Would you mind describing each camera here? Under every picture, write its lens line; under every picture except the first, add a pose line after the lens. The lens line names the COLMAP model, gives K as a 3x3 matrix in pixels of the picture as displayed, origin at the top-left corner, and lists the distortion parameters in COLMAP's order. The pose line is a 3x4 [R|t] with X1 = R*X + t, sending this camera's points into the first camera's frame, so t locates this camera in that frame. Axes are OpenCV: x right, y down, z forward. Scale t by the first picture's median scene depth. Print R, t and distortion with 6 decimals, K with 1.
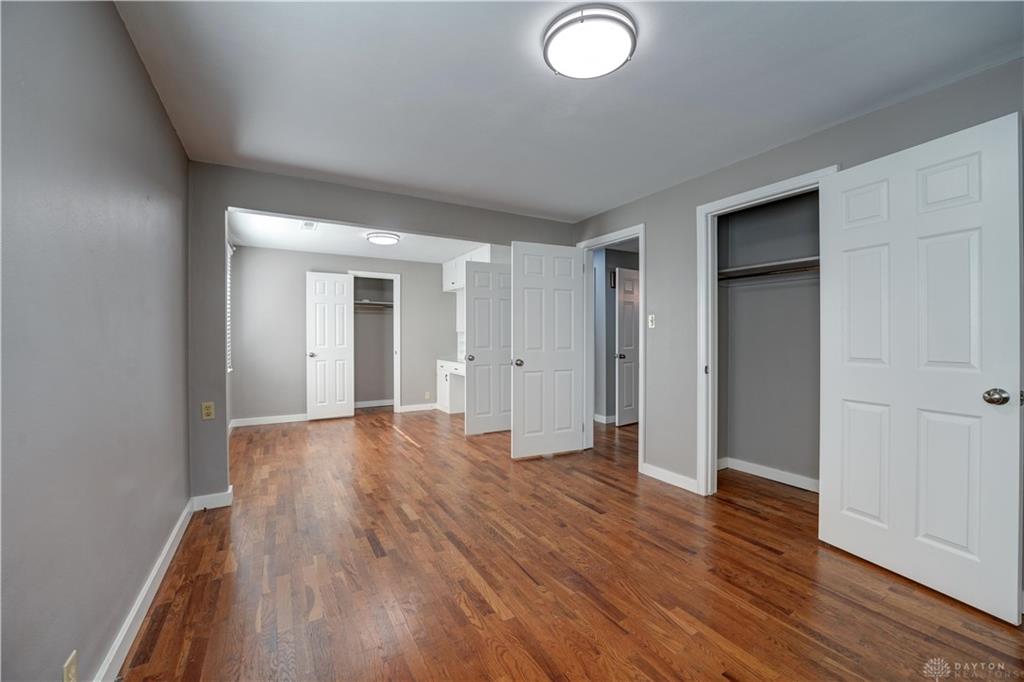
lens RADIAL K [[416.0, 0, 517.4], [0, 416.0, 335.7], [0, 0, 1]] dist [-0.019092, 0.000669]
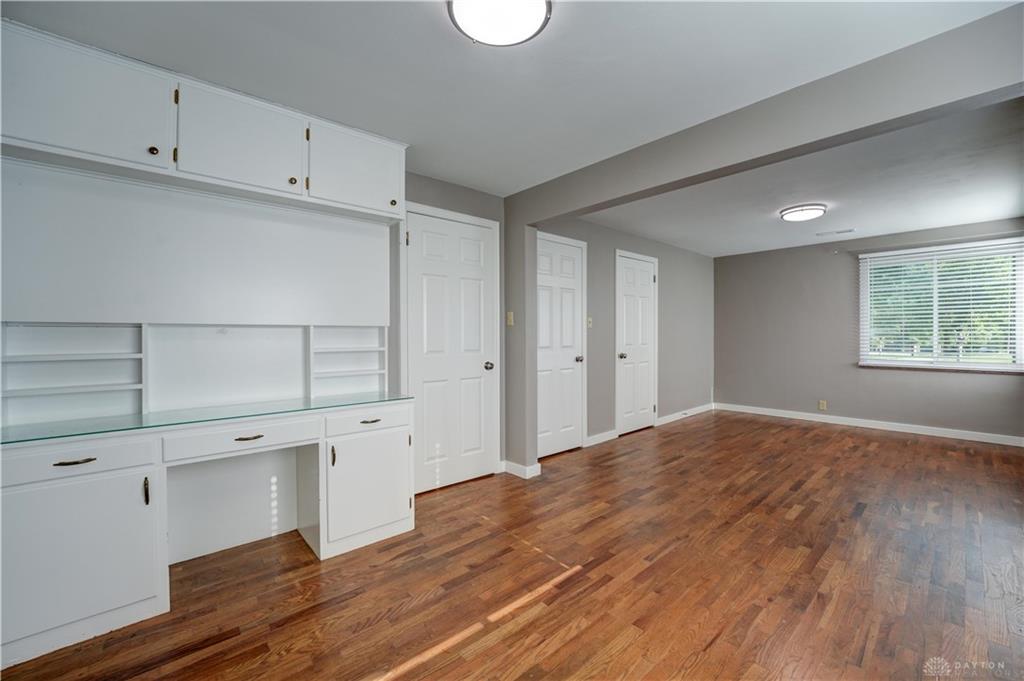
lens RADIAL K [[416.0, 0, 517.4], [0, 416.0, 335.2], [0, 0, 1]] dist [-0.019092, 0.000669]
pose [[-0.210890, -0.000214, 0.977510, -1.122304], [0.002875, 0.999996, 0.000839, 0.003990], [-0.977506, 0.002987, -0.210888, 1.929093]]
